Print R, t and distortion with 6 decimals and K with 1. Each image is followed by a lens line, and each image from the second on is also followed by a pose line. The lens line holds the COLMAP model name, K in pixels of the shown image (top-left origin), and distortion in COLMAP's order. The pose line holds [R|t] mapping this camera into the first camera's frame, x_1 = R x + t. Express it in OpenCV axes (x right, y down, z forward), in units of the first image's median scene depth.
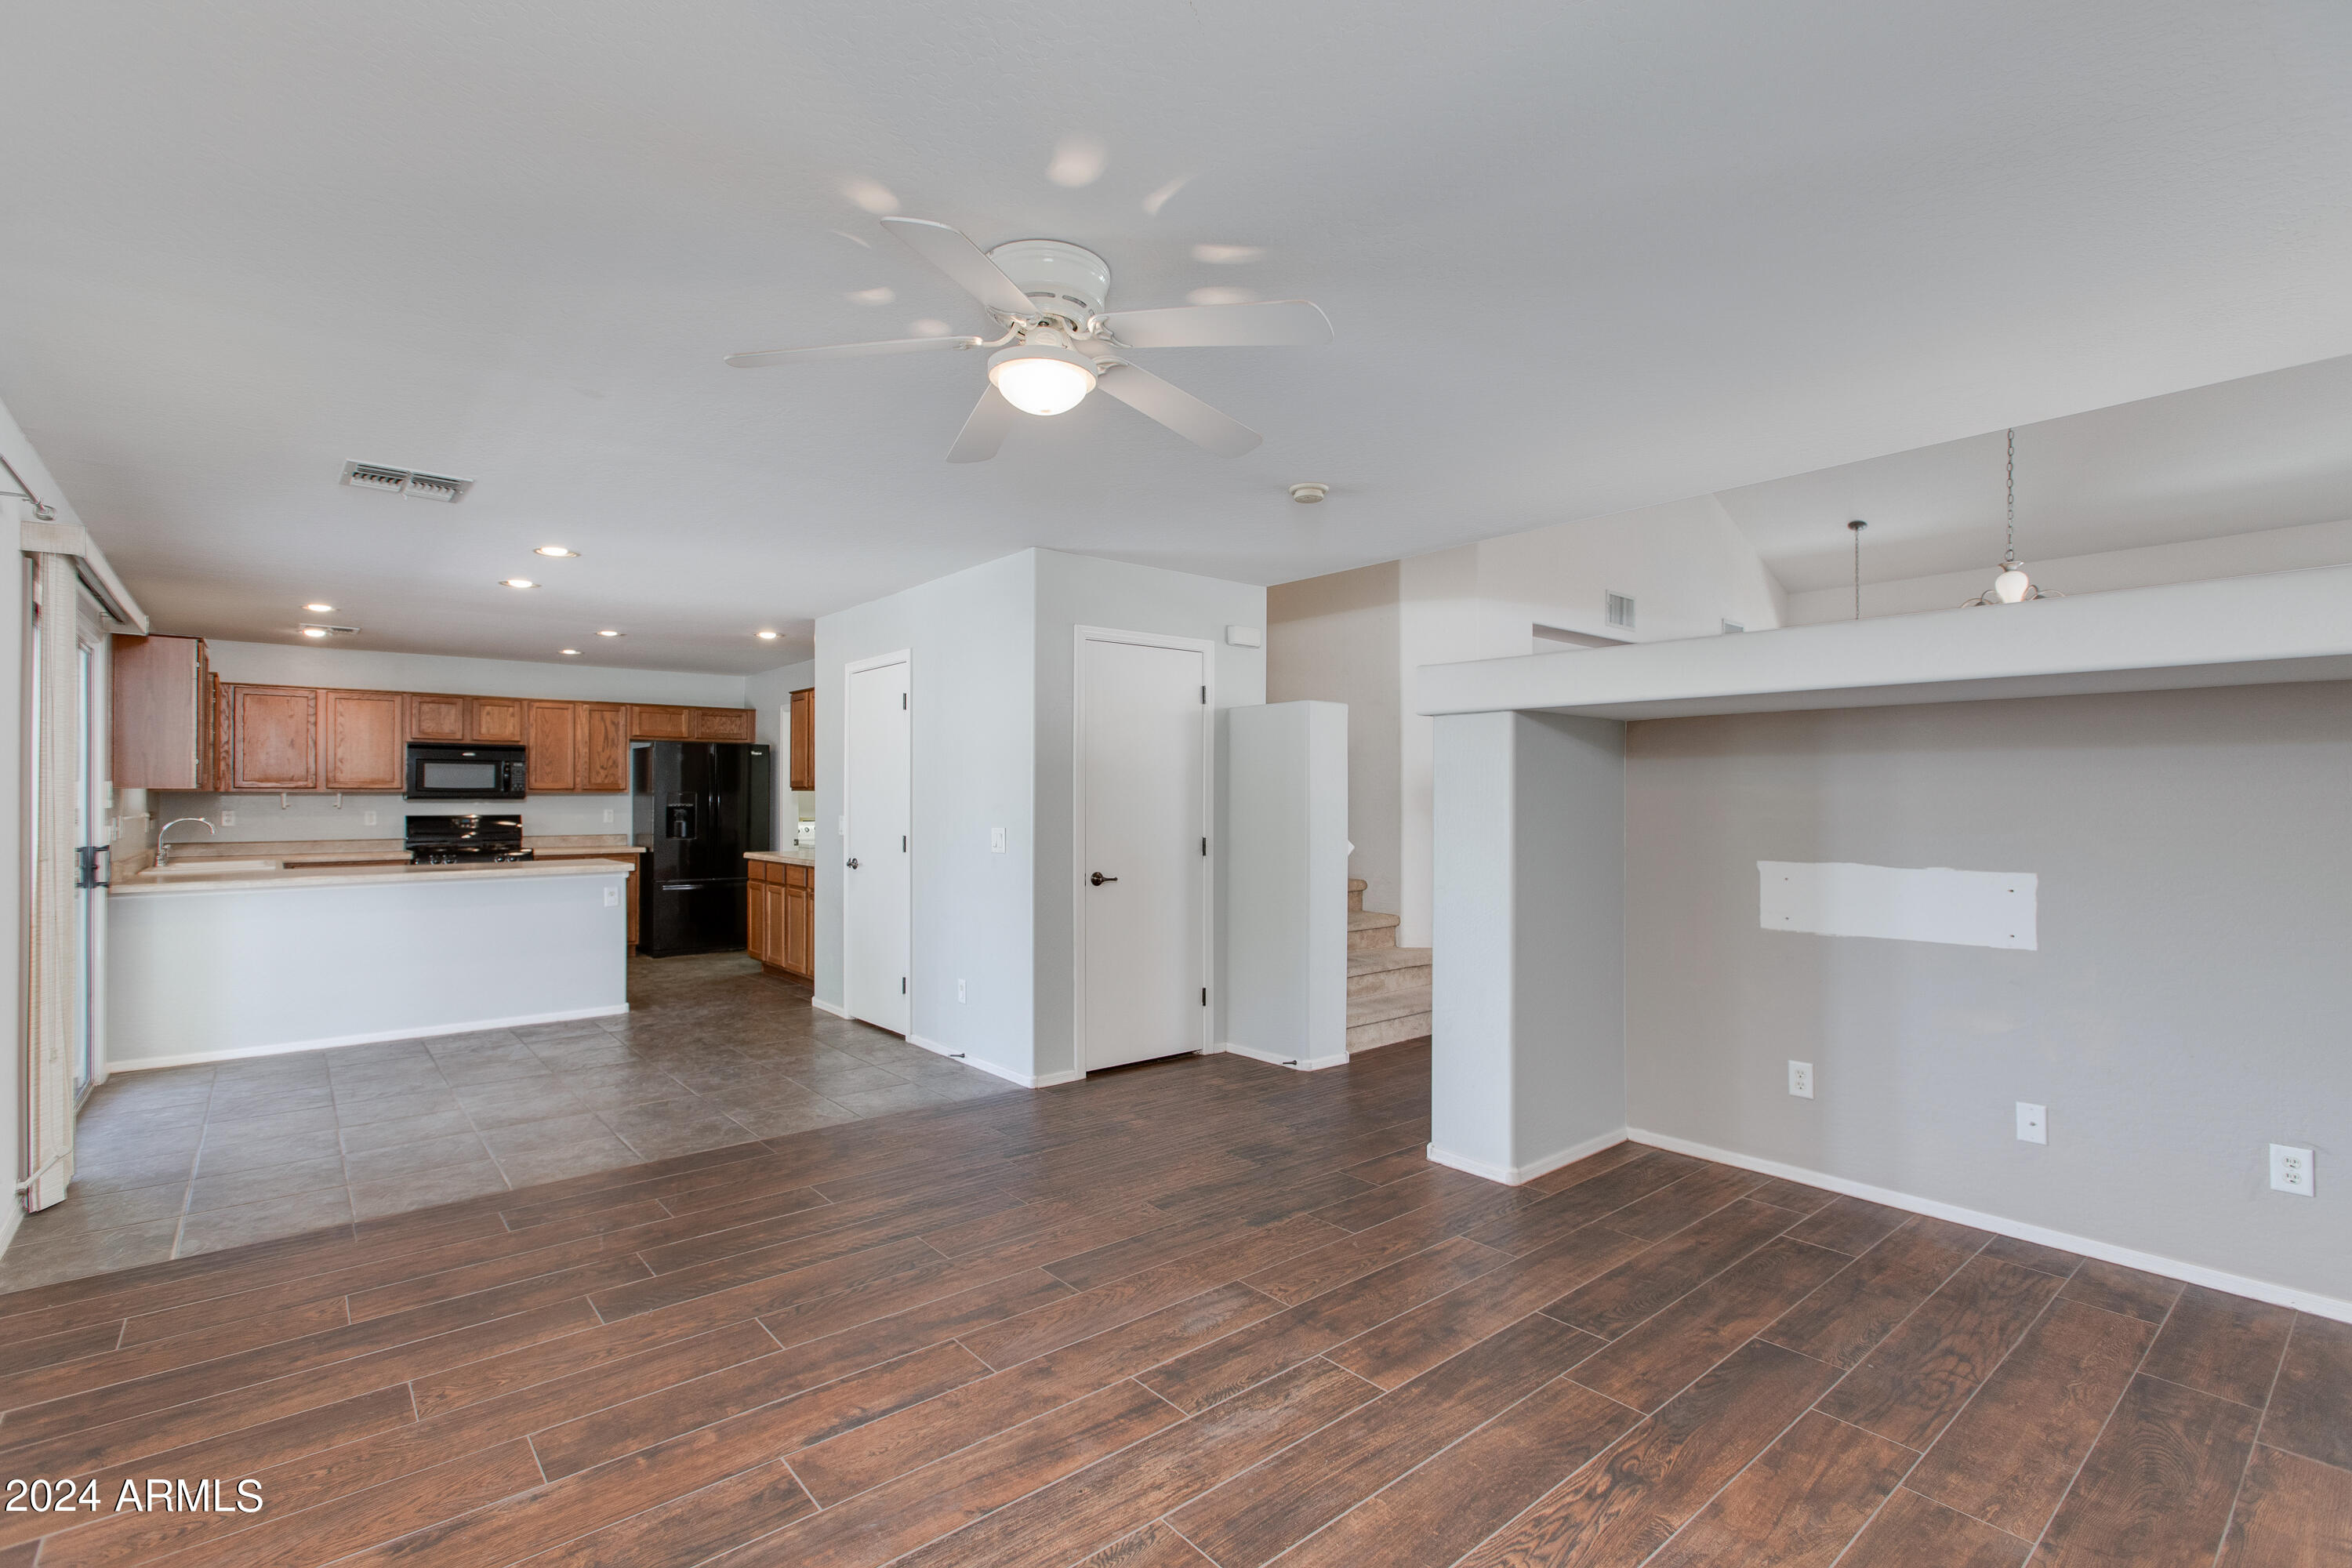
lens RADIAL K [[1063.7, 0, 1171.0], [0, 1063.7, 788.4], [0, 0, 1]] dist [0.005202, 0.000654]
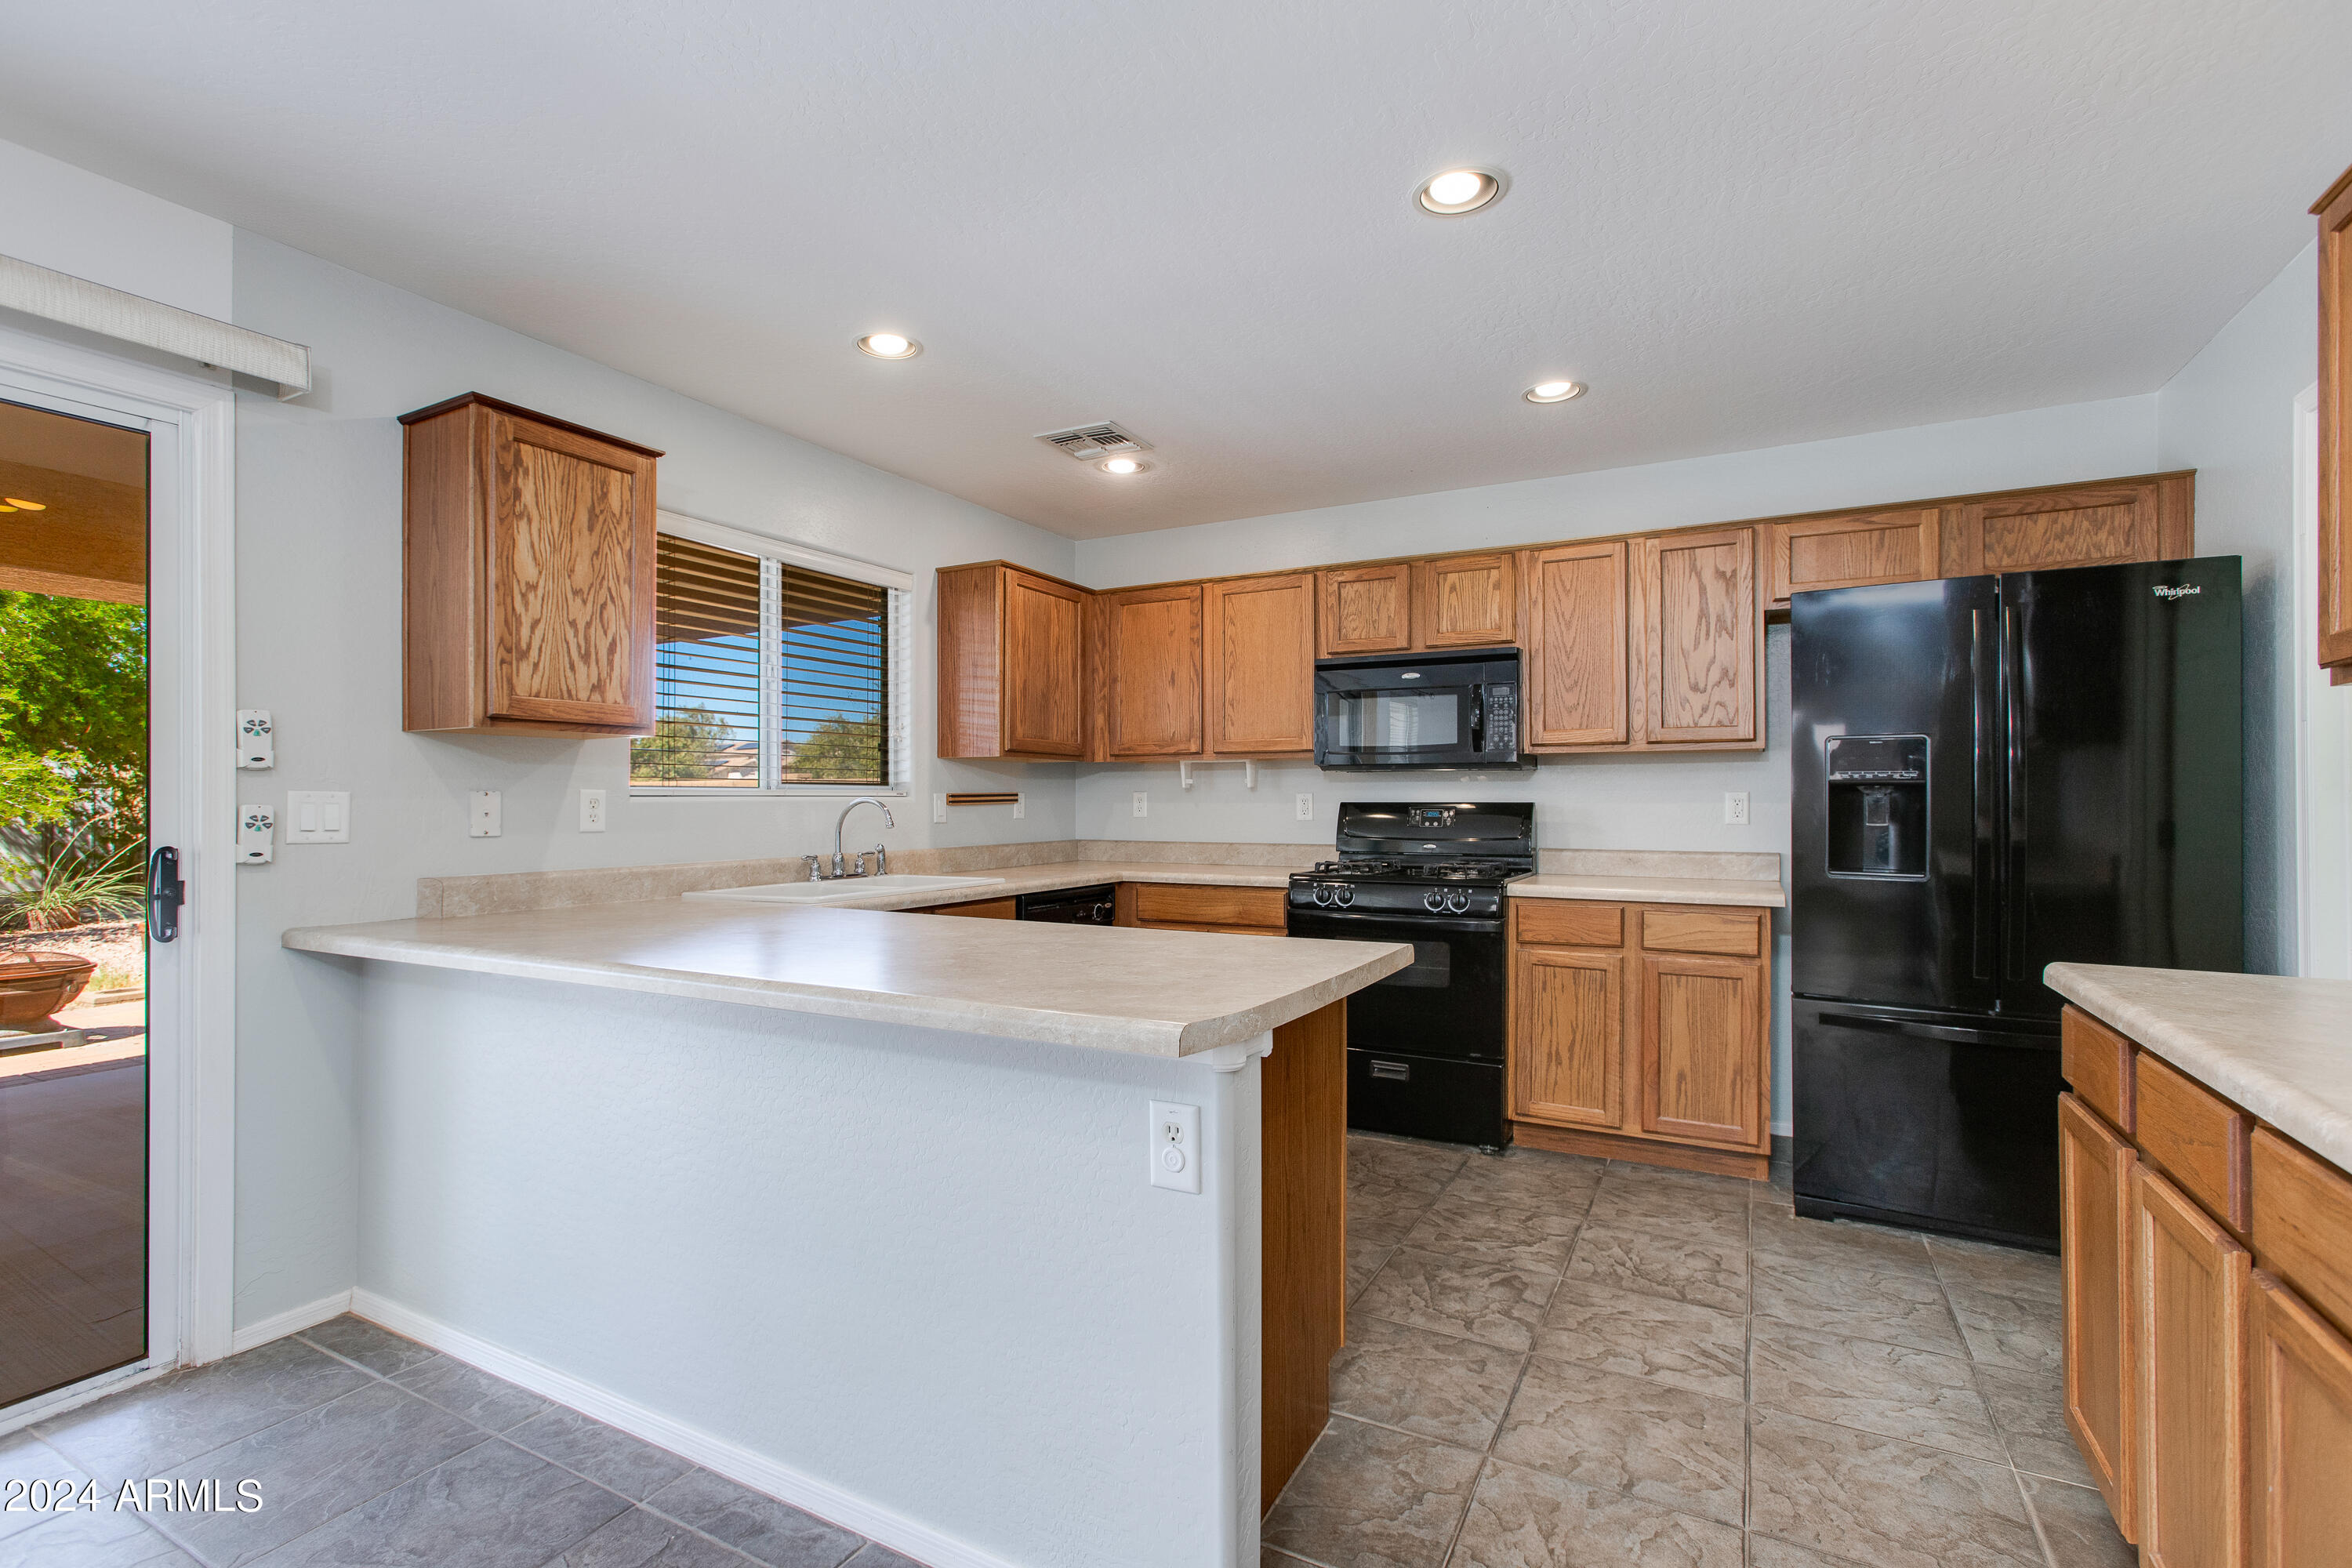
lens RADIAL K [[1063.7, 0, 1175.6], [0, 1063.7, 796.7], [0, 0, 1]] dist [0.005202, 0.000654]
pose [[0.369909, -0.003956, -0.929060, -0.243500], [0.005071, 0.999985, -0.002238, 0.022912], [0.929054, -0.003884, 0.369923, 0.703904]]
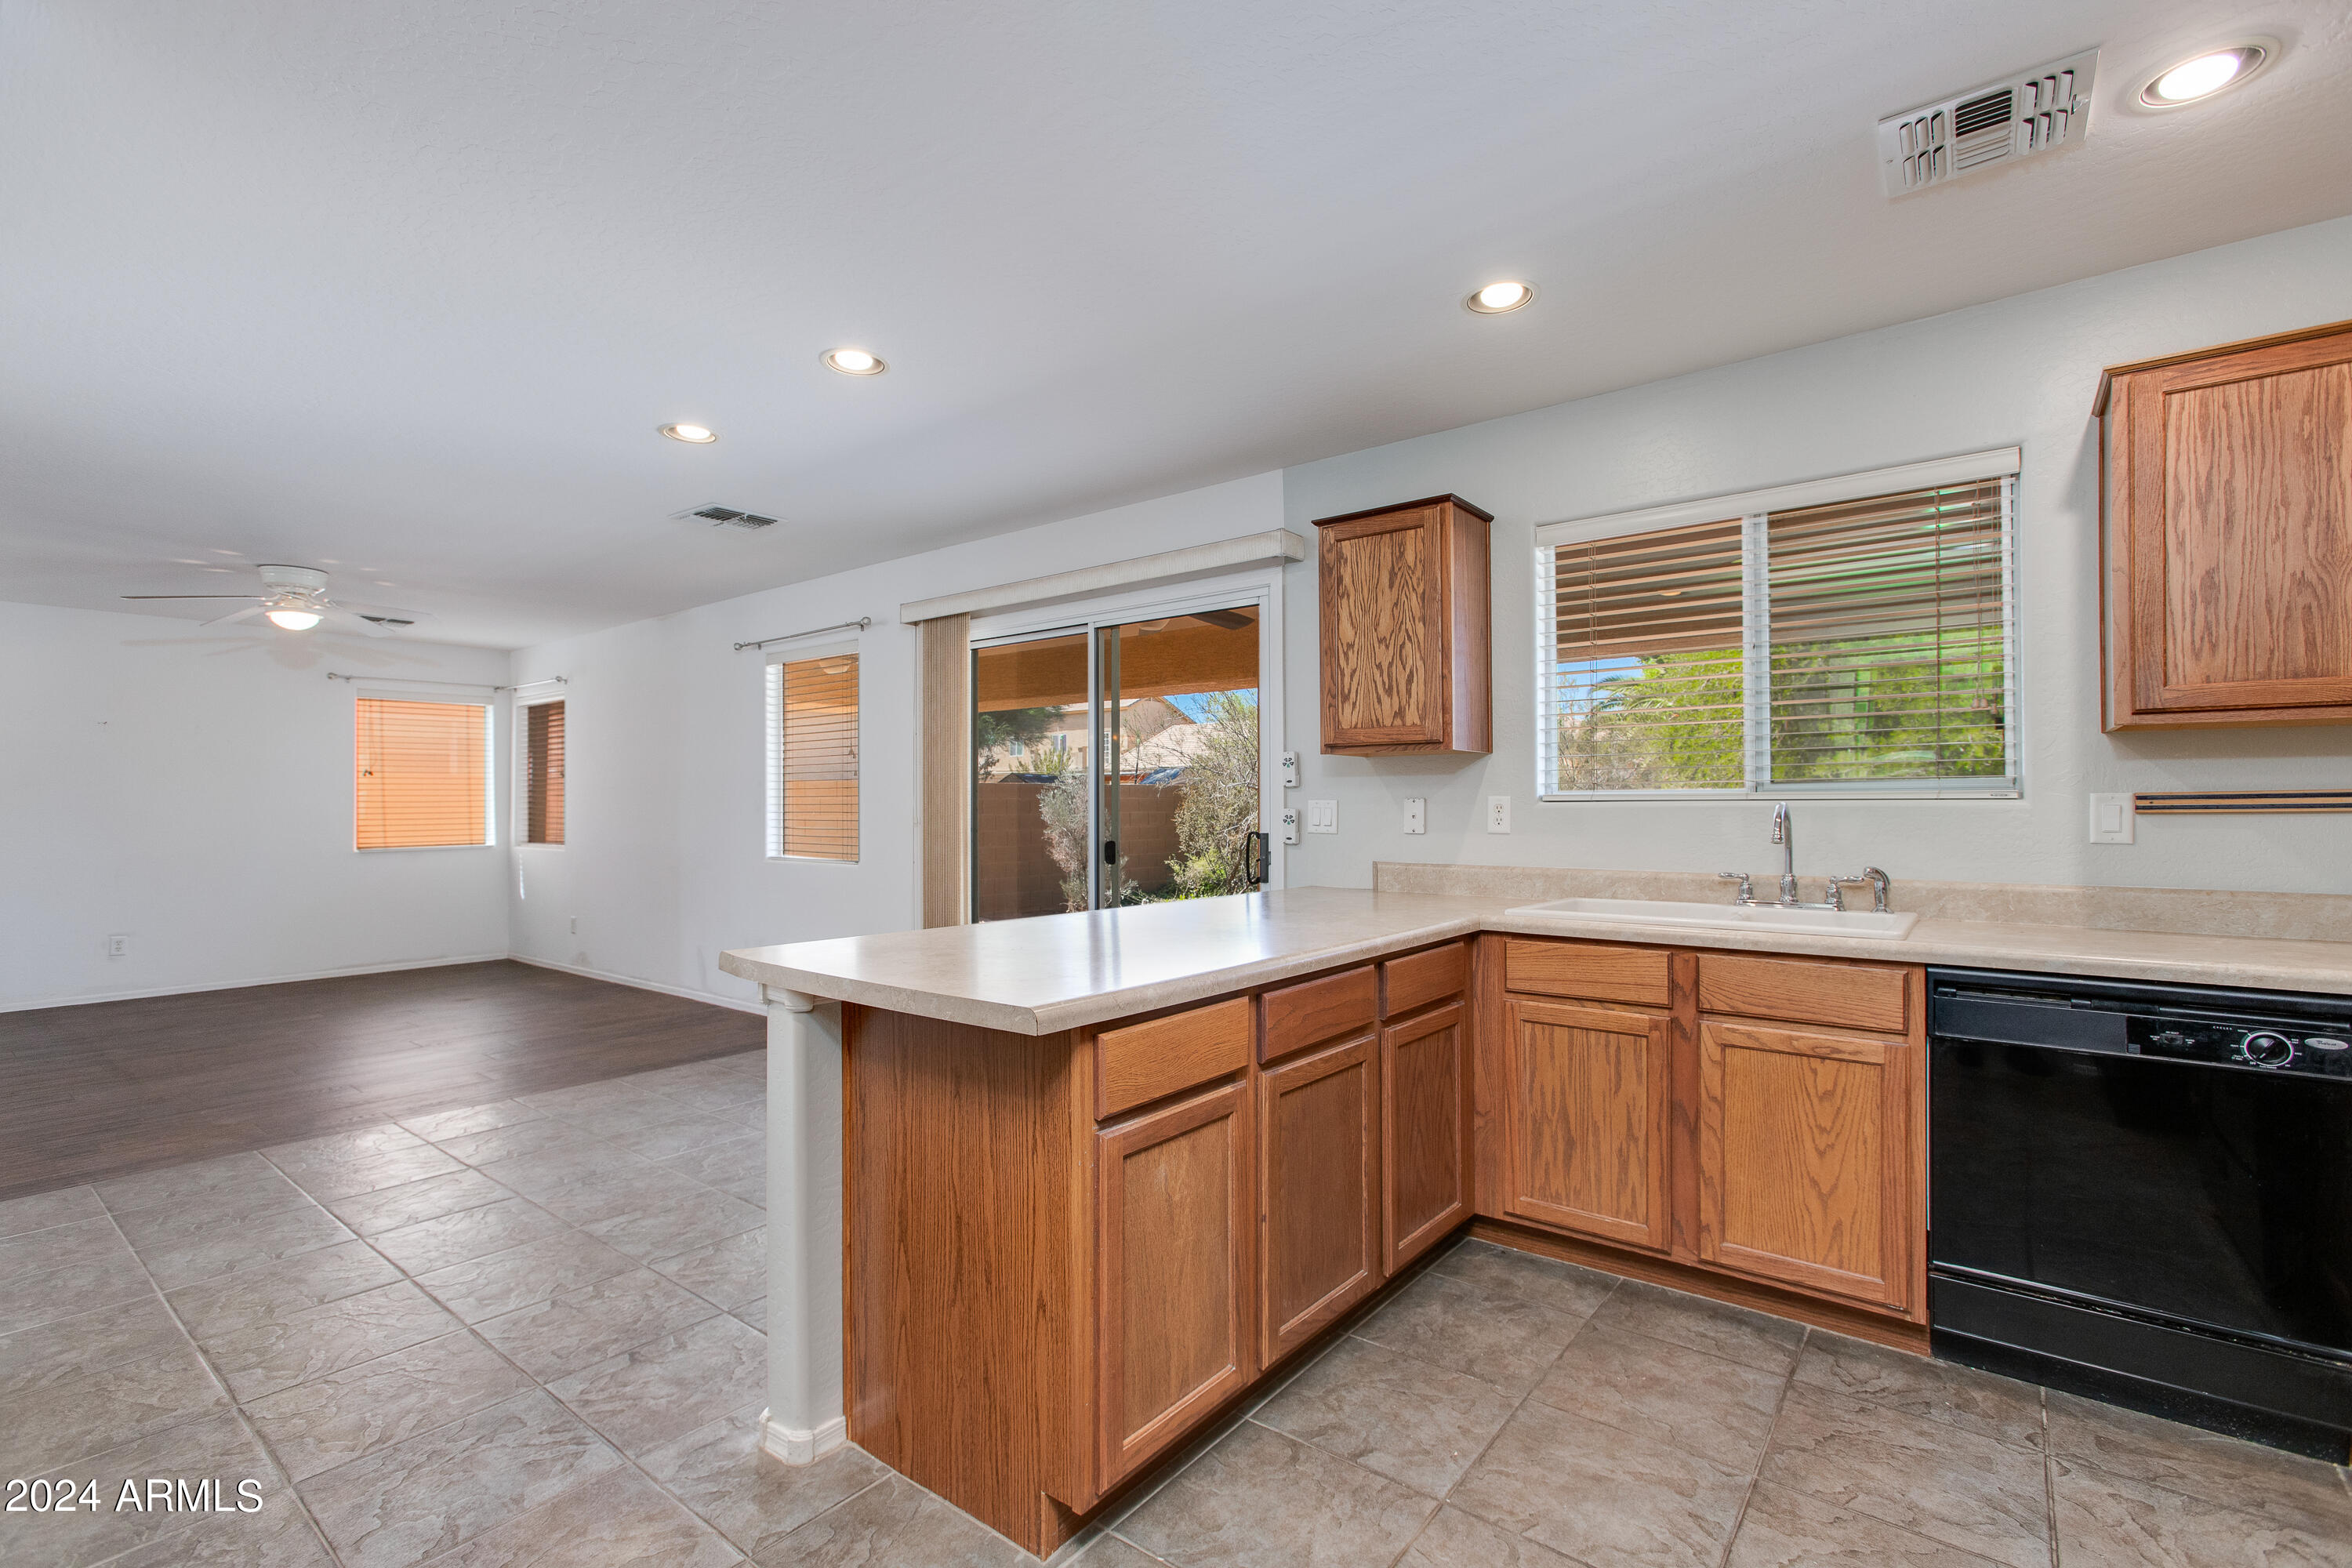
lens RADIAL K [[1063.7, 0, 1121.1], [0, 1063.7, 797.9], [0, 0, 1]] dist [0.005202, 0.000654]
pose [[-0.981267, 0.003880, -0.192612, -0.461812], [0.005412, 0.999958, -0.007427, 0.021420], [0.192575, -0.008330, -0.981247, 1.077872]]
